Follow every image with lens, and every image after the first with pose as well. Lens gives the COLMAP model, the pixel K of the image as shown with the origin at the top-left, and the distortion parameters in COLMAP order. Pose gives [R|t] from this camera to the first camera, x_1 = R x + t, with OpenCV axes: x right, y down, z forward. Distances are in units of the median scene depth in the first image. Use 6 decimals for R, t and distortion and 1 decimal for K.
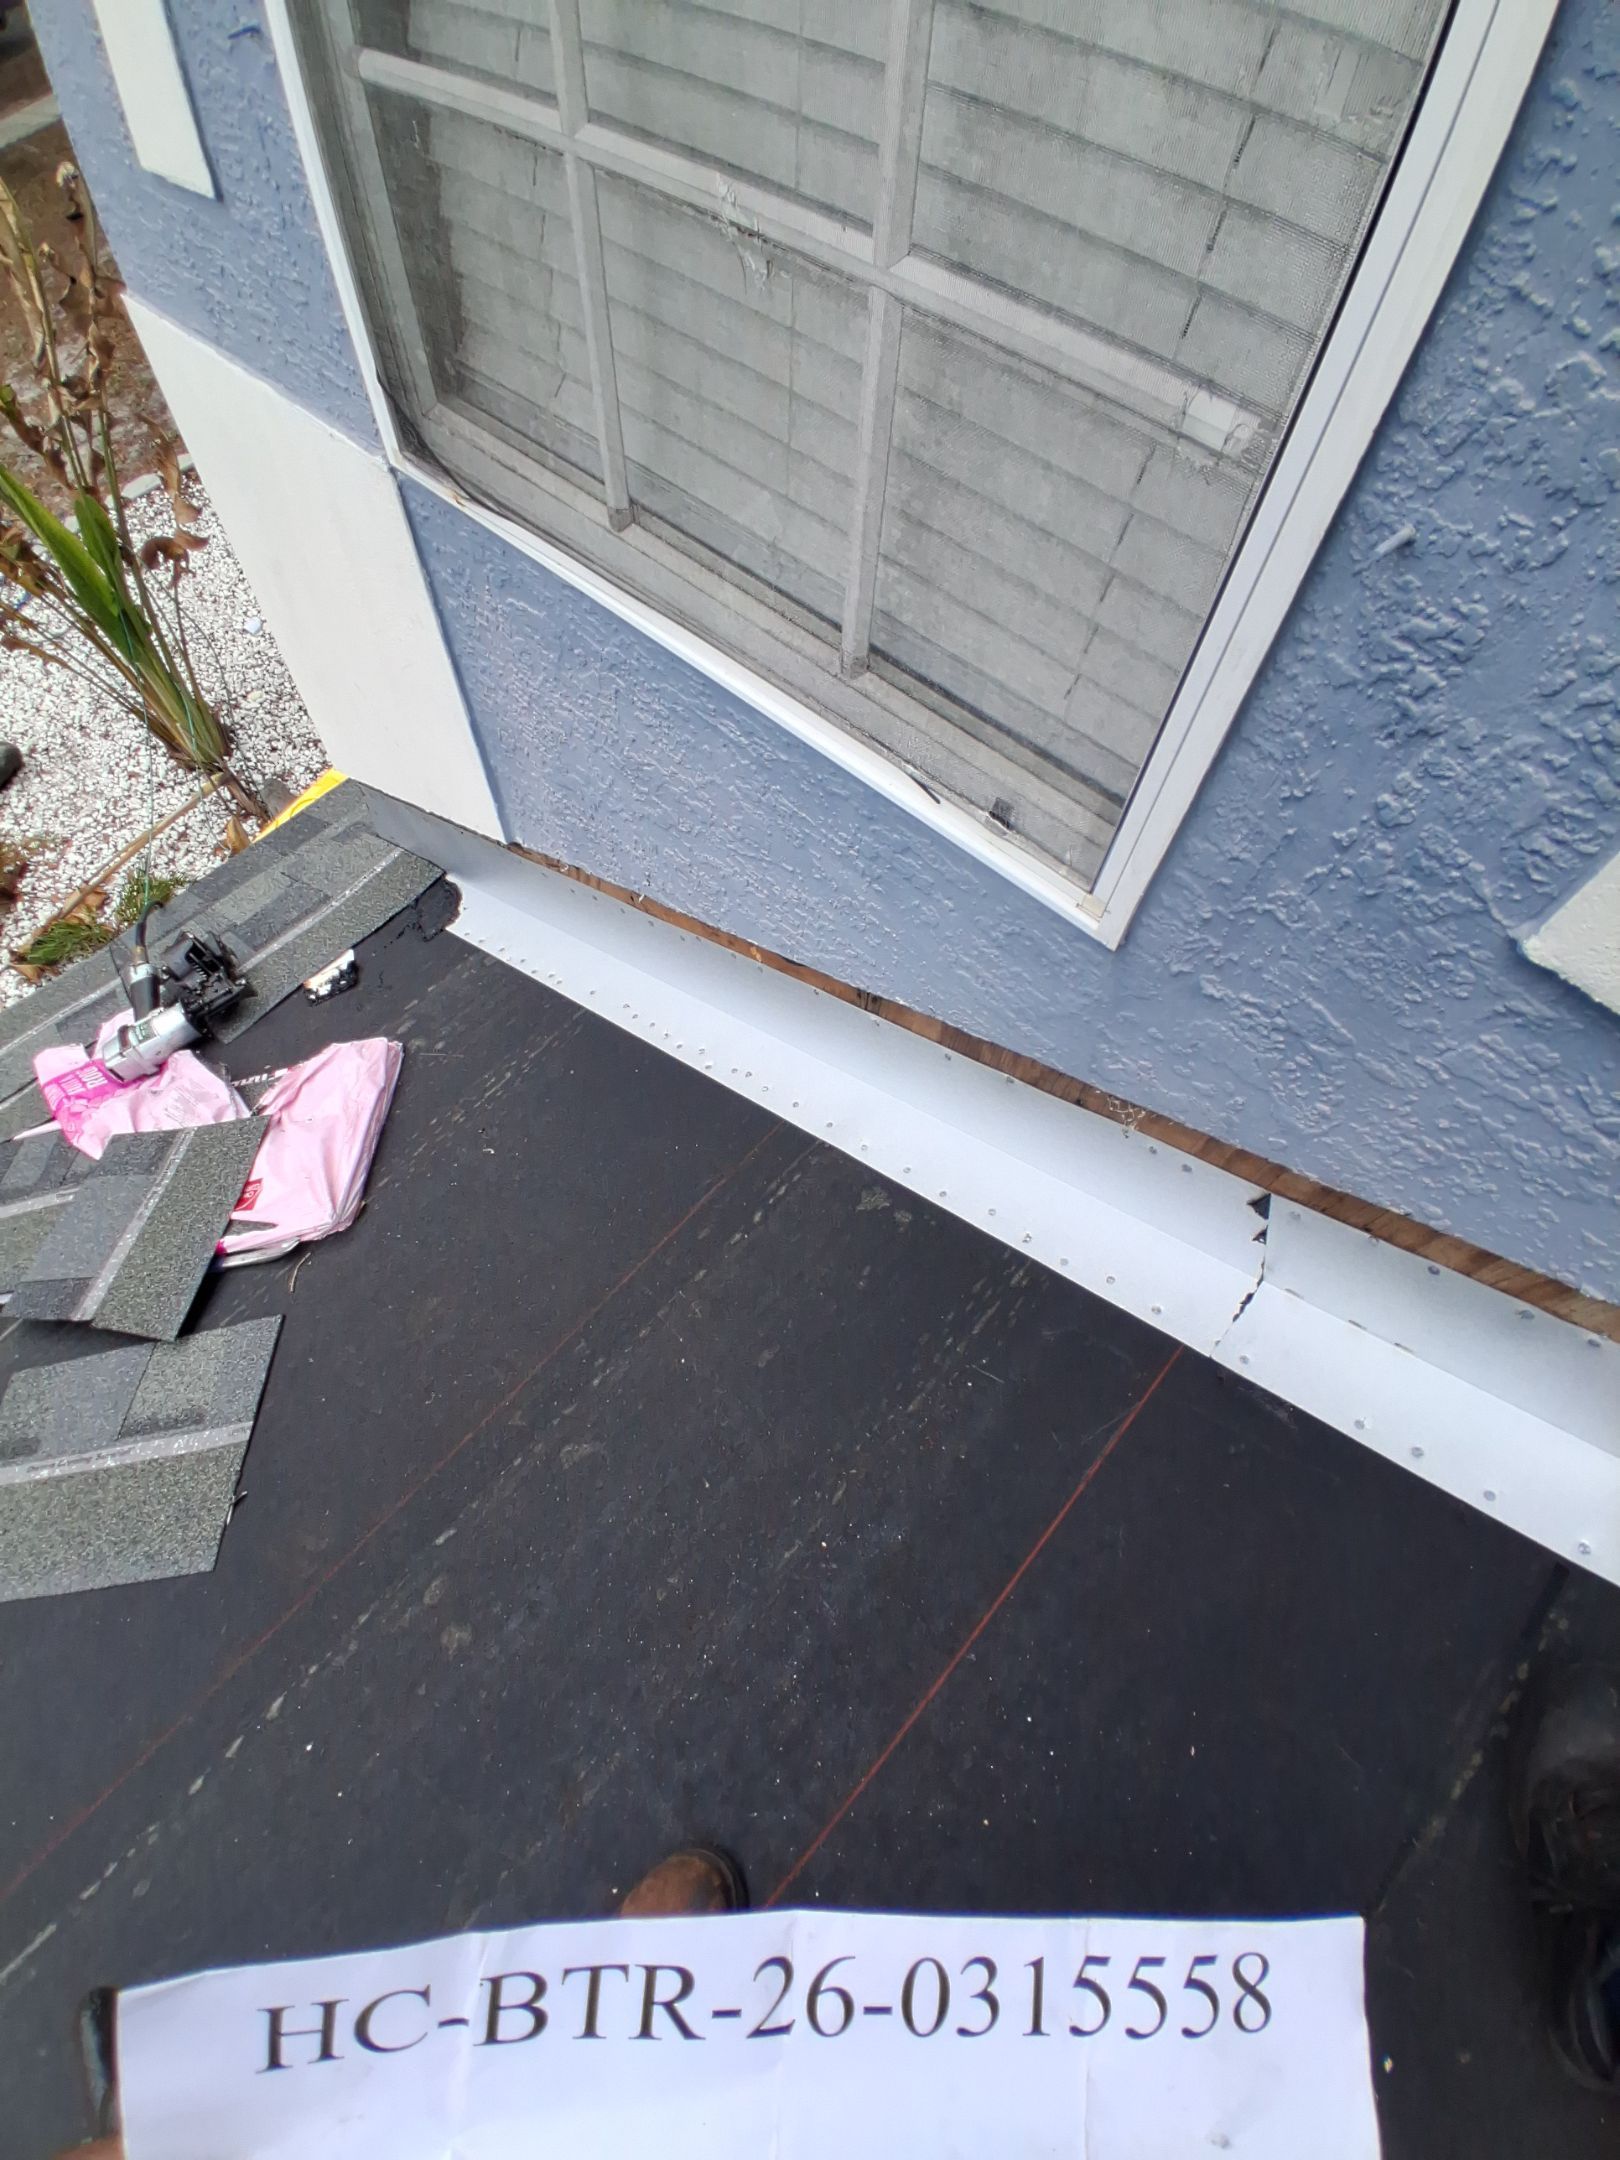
lens RADIAL K [[1075.8, 0, 819.3], [0, 1075.8, 1085.2], [0, 0, 1]] dist [0.002781, -0.048264]
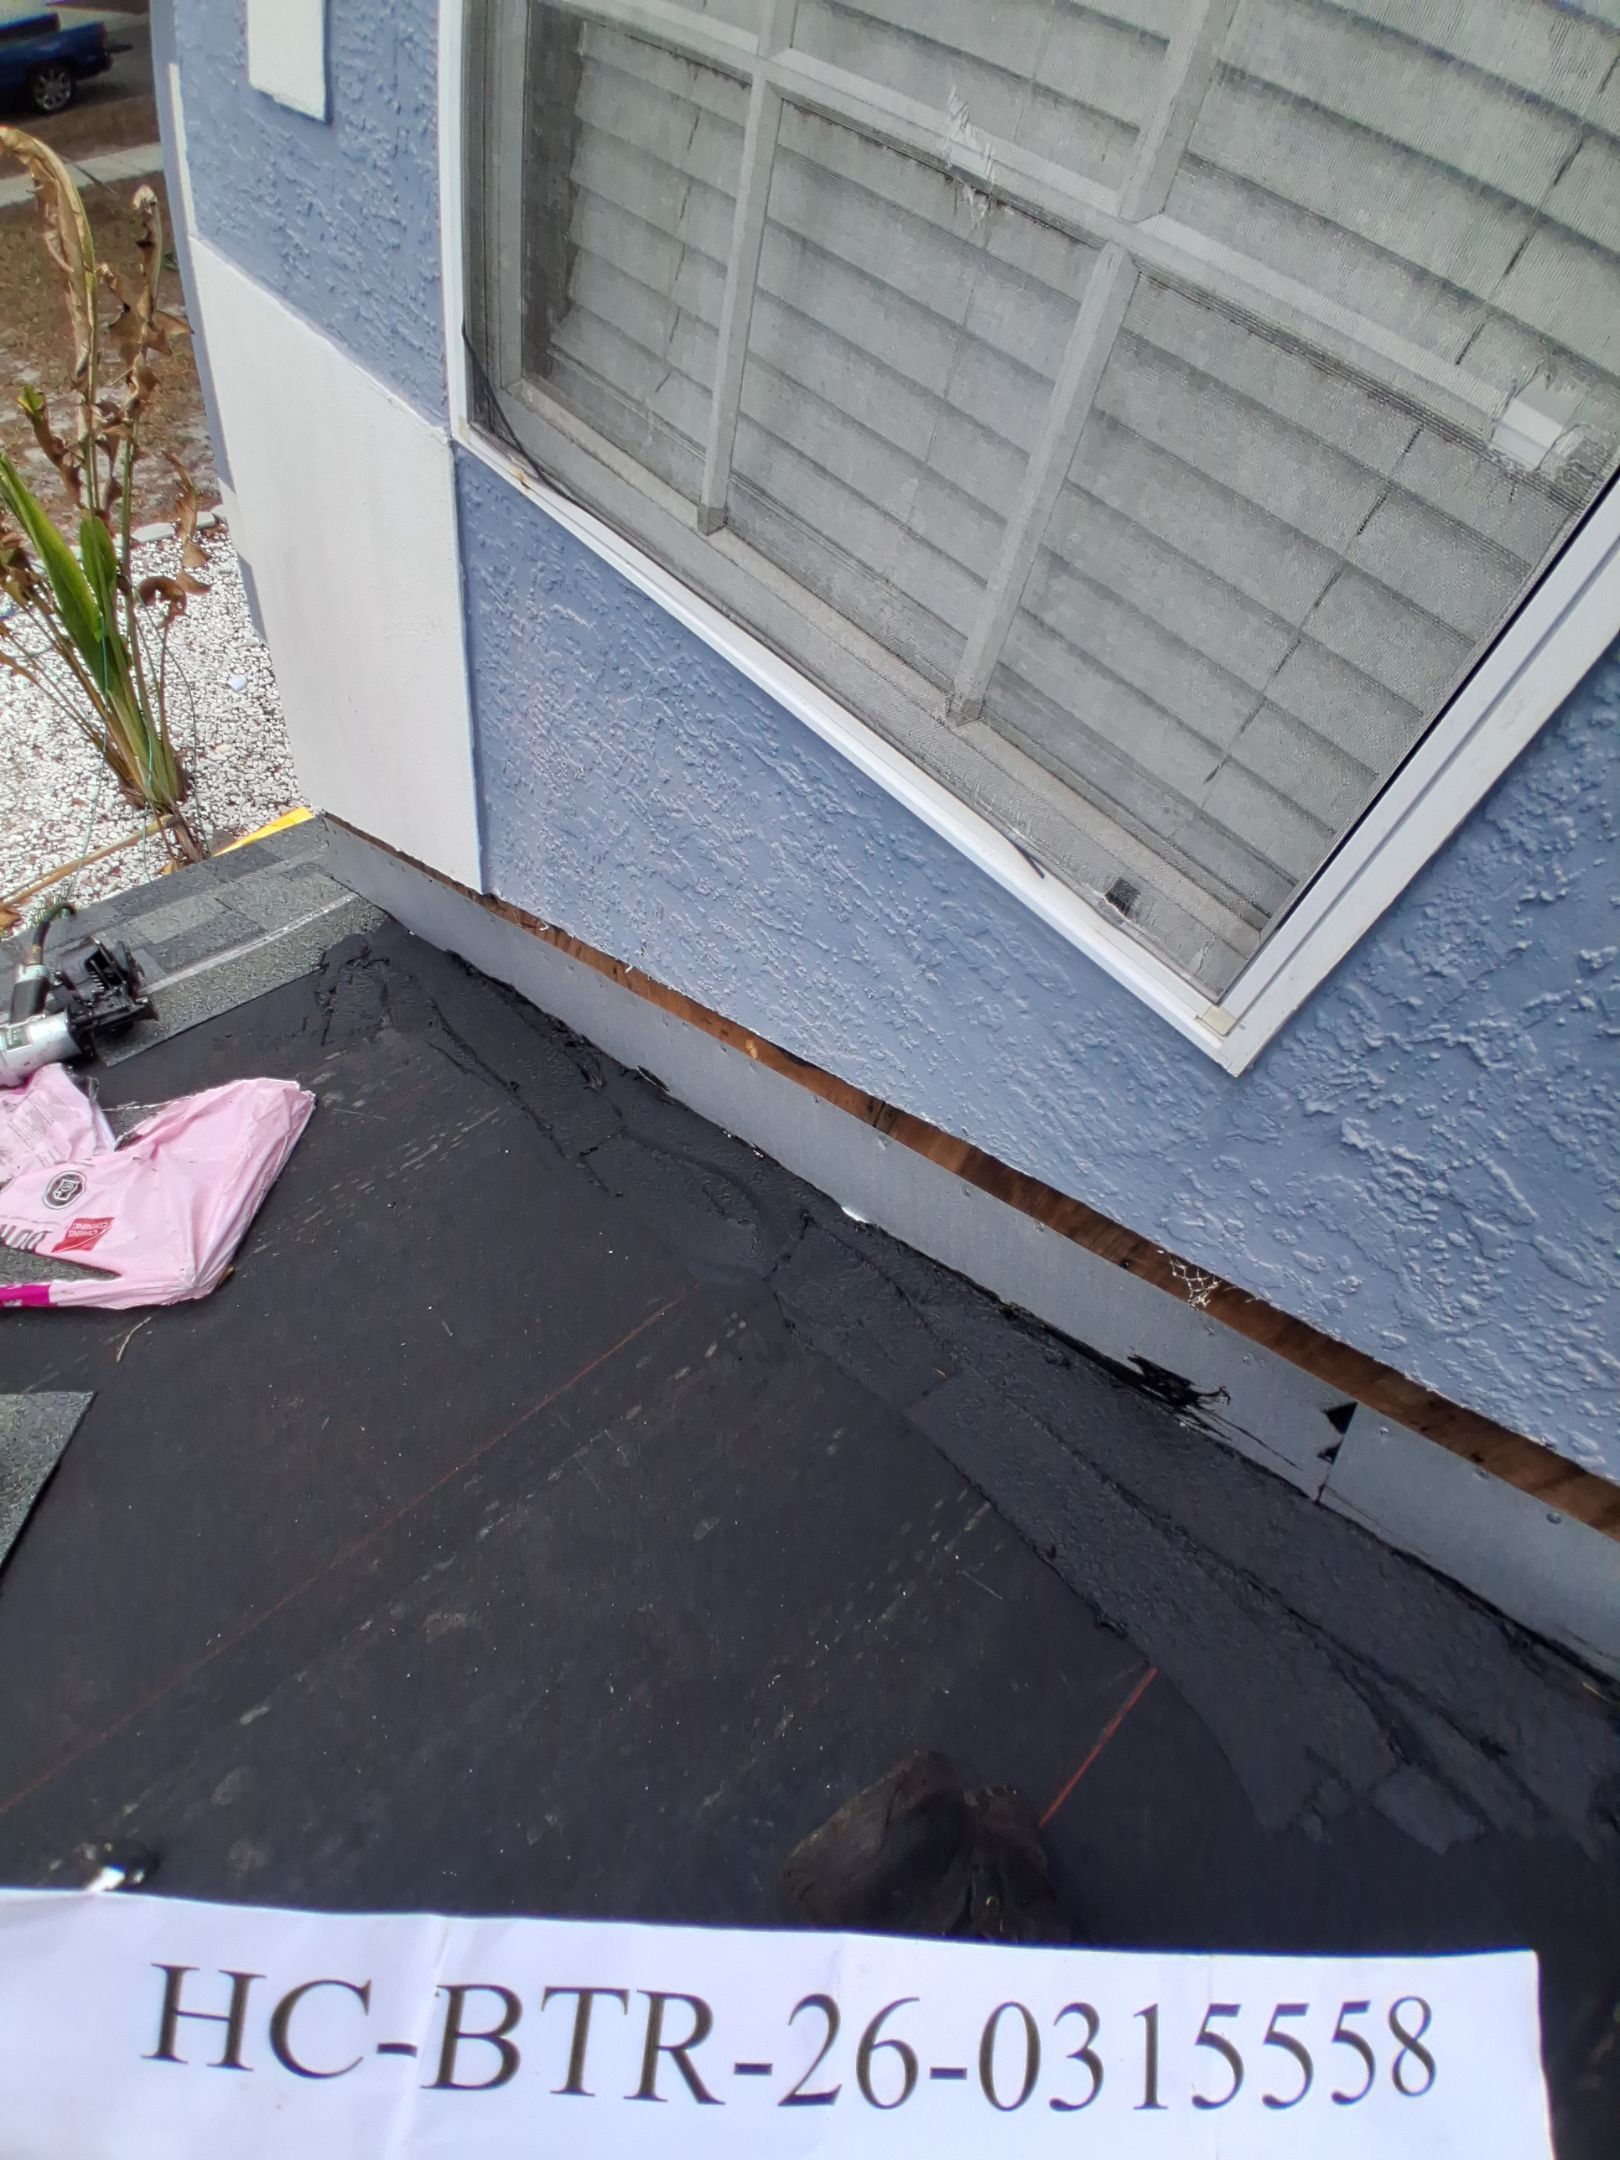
lens RADIAL K [[1075.8, 0, 819.3], [0, 1075.8, 1085.2], [0, 0, 1]] dist [0.002781, -0.048264]
pose [[0.985249, 0.155497, 0.071456, -0.075640], [-0.143429, 0.978098, -0.150842, 0.039430], [-0.093346, 0.138368, 0.985972, 0.158718]]
